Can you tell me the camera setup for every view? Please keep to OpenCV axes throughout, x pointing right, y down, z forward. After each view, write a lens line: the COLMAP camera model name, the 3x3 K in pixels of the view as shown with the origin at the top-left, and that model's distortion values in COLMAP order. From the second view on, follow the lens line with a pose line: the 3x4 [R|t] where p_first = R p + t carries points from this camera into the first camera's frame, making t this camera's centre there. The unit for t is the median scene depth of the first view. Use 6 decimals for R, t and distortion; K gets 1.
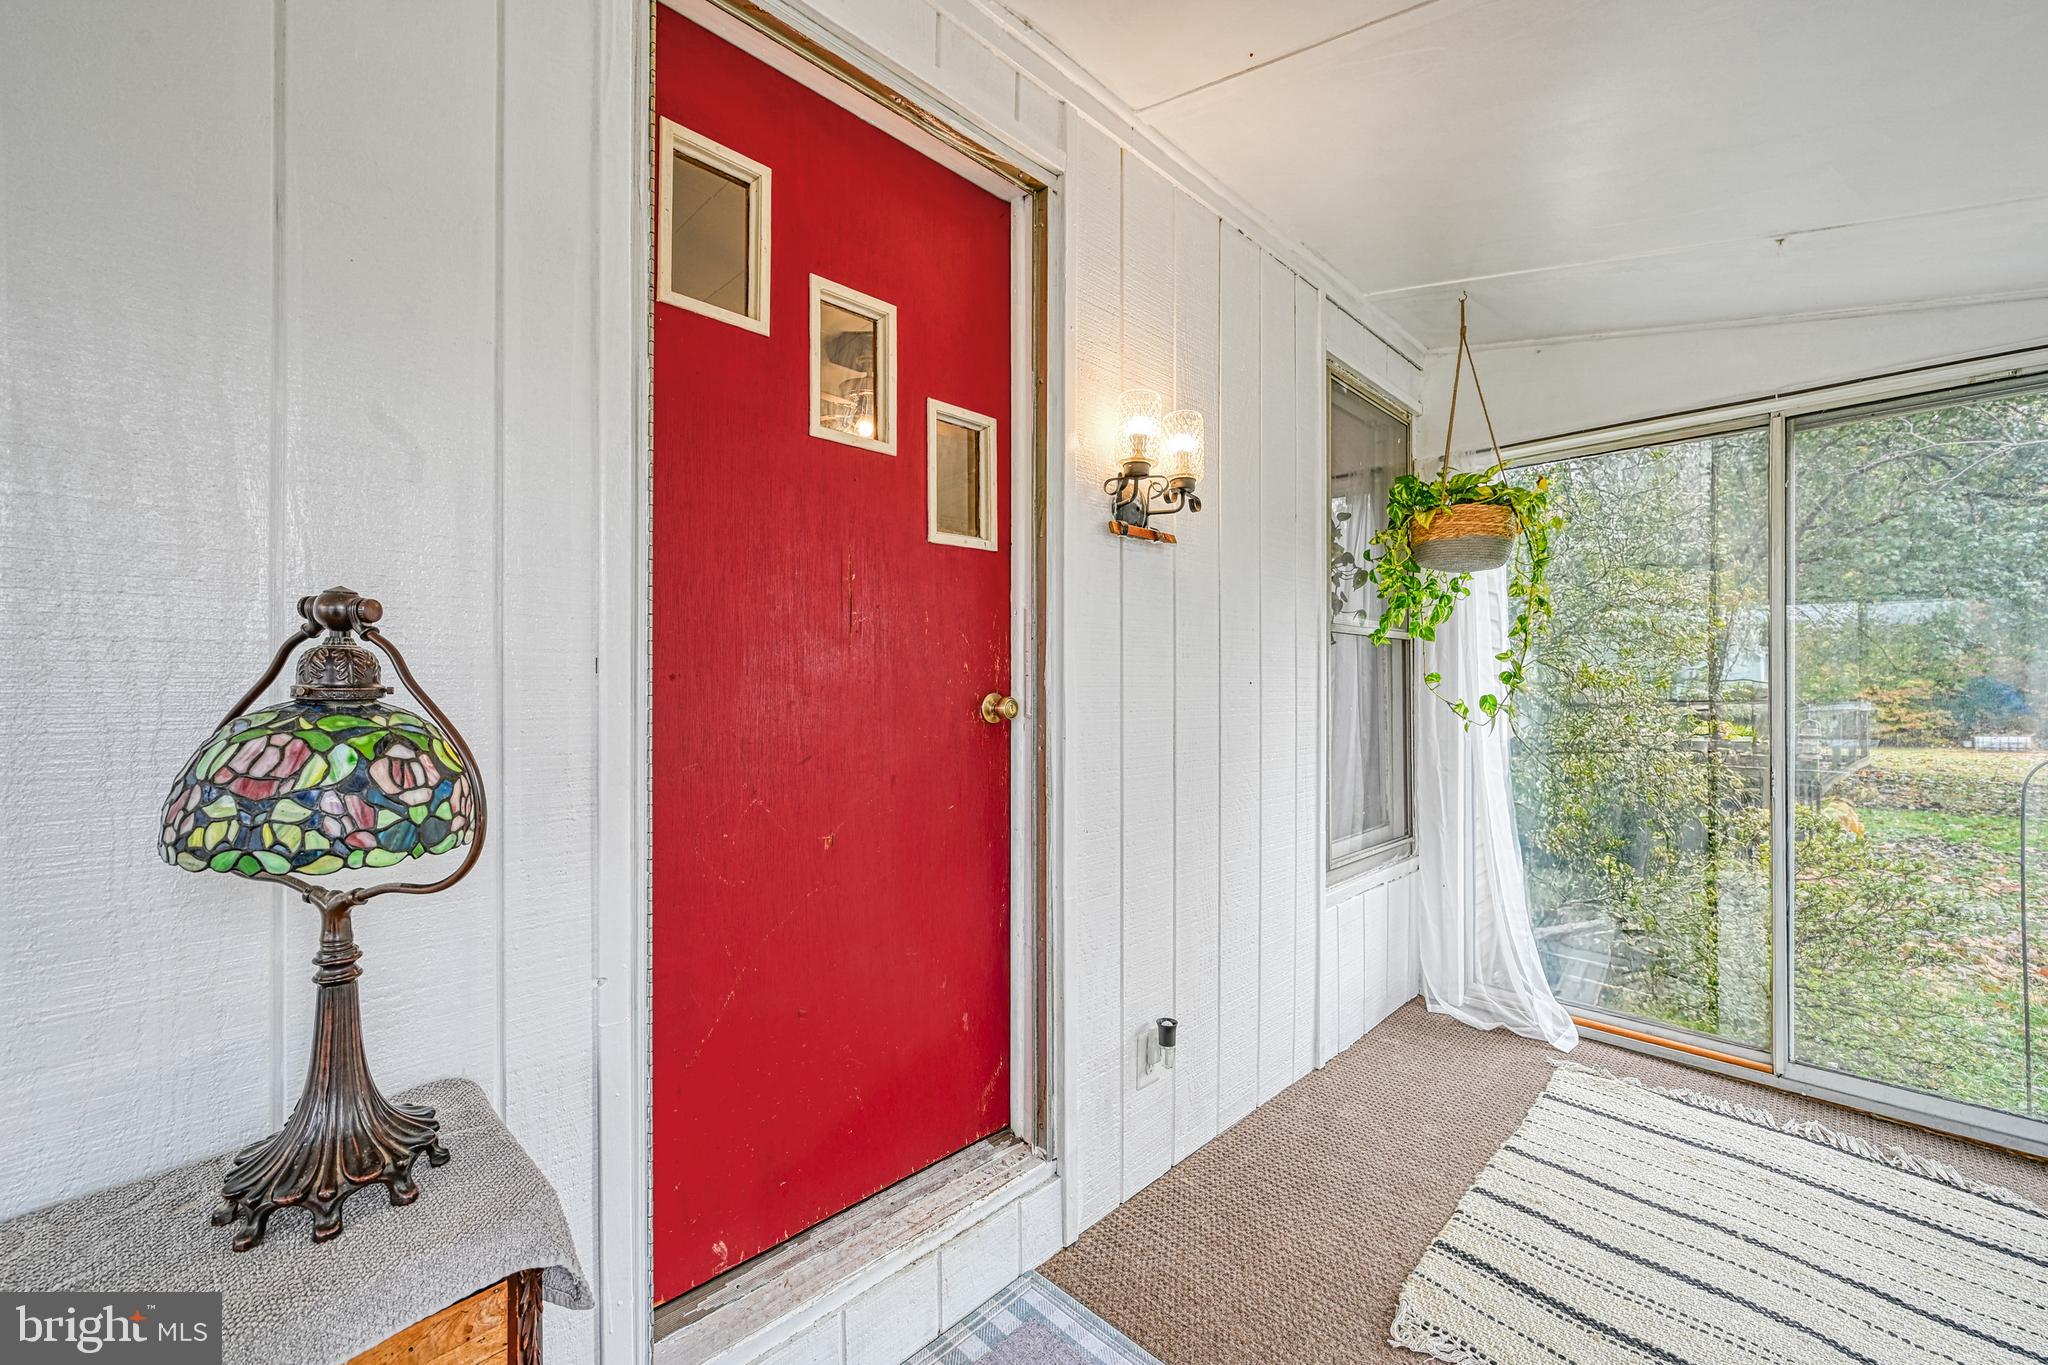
lens RADIAL K [[807.5, 0, 1045.9], [0, 807.5, 682.1], [0, 0, 1]] dist [-0.001629, 0.000064]
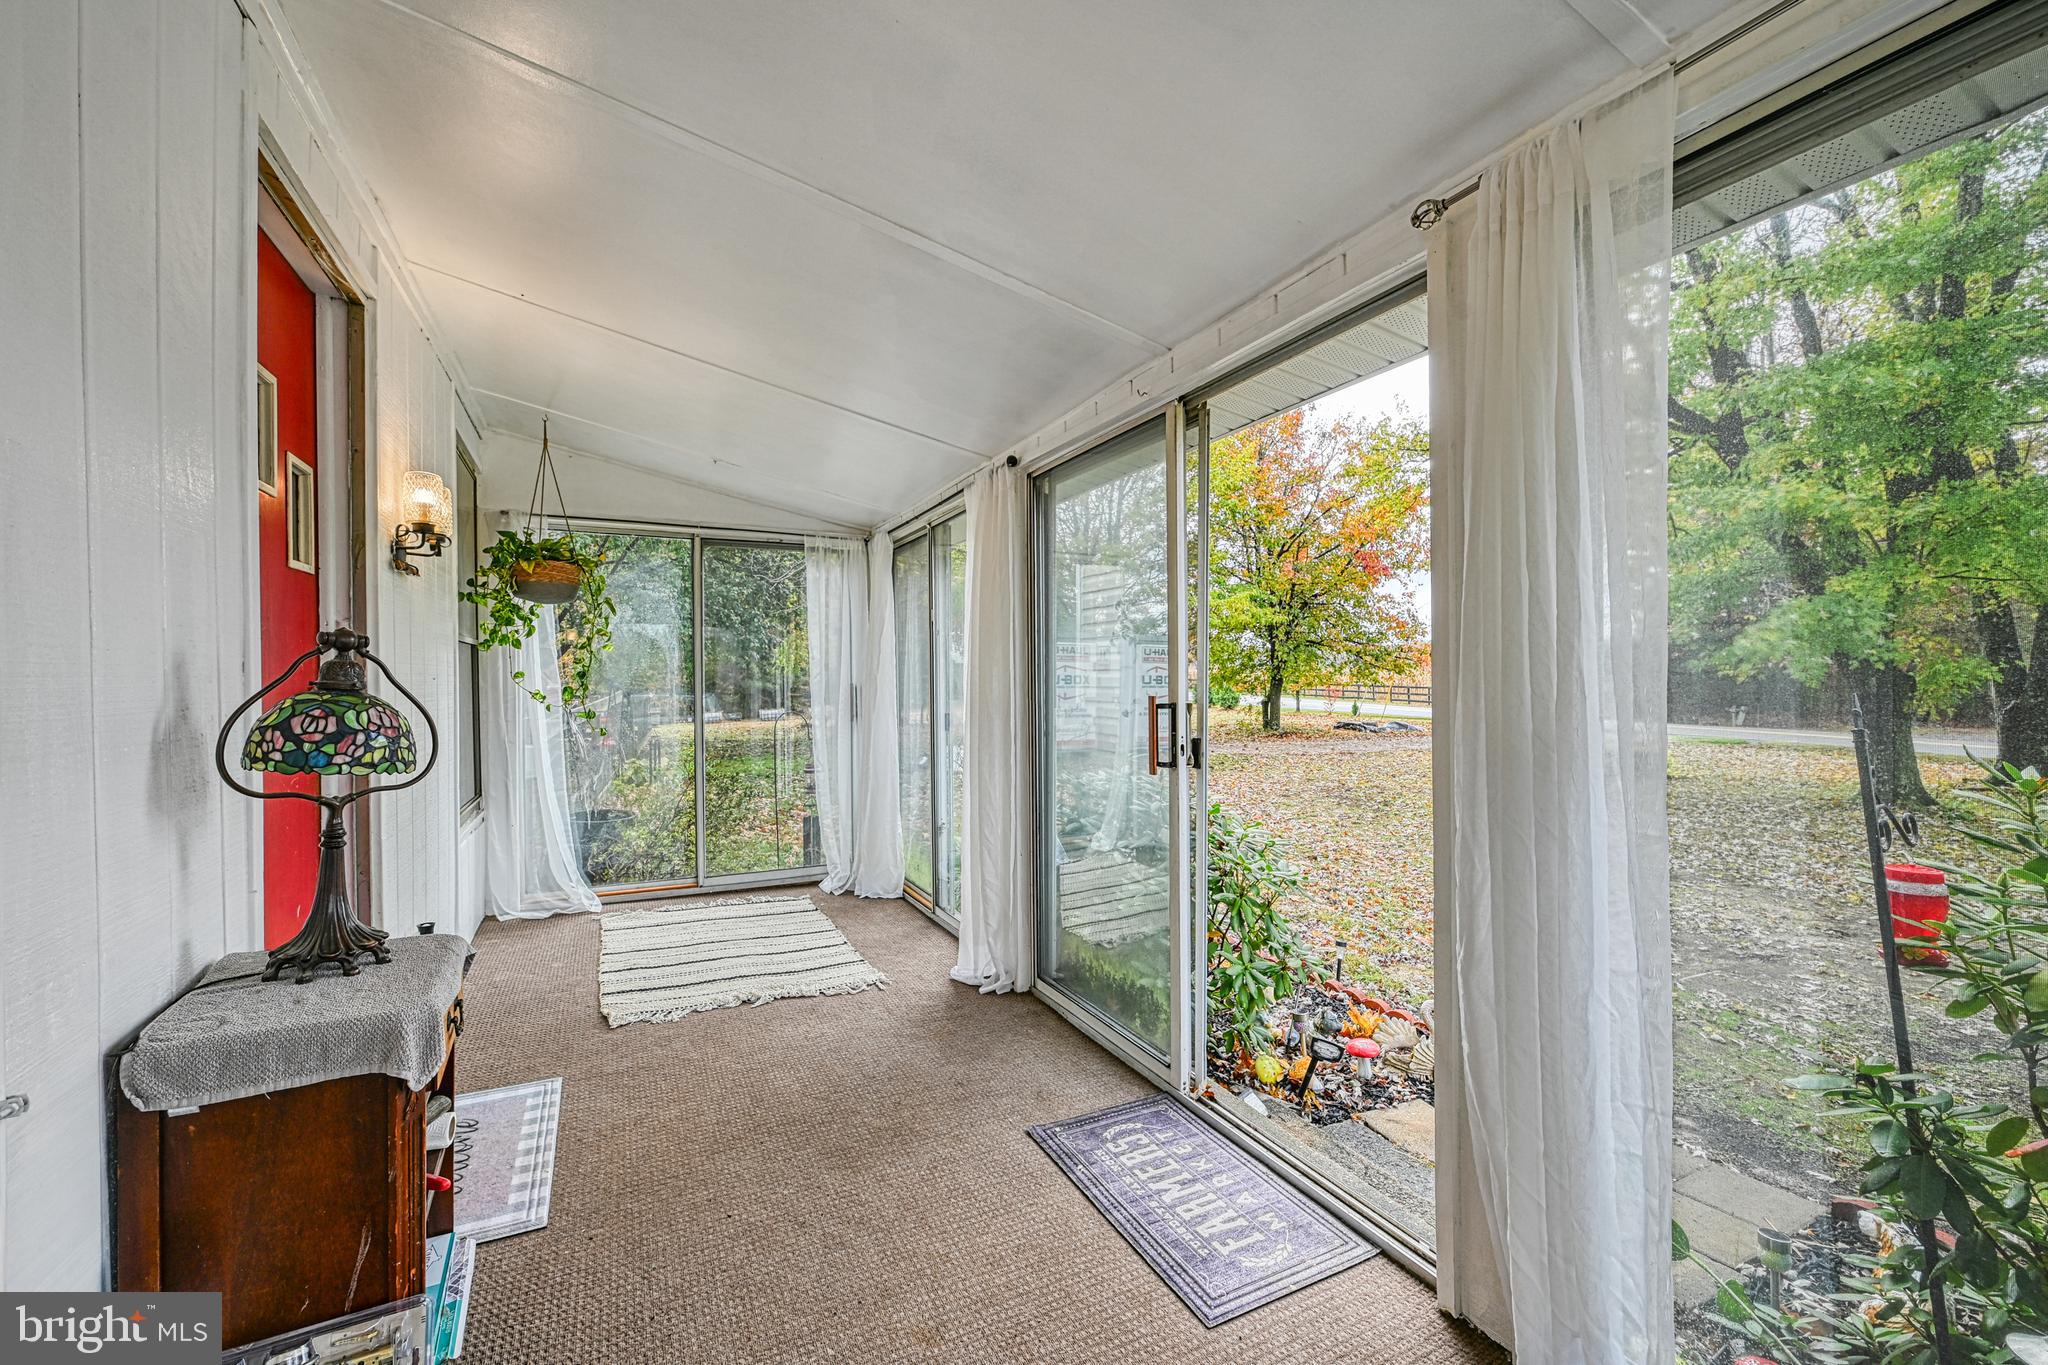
lens RADIAL K [[807.5, 0, 1029.0], [0, 807.5, 686.5], [0, 0, 1]] dist [-0.001629, 0.000064]
pose [[0.305281, -0.010771, 0.952201, -0.808800], [0.000570, 0.999938, 0.011128, -0.001236], [-0.952262, -0.002854, 0.305268, -0.383957]]
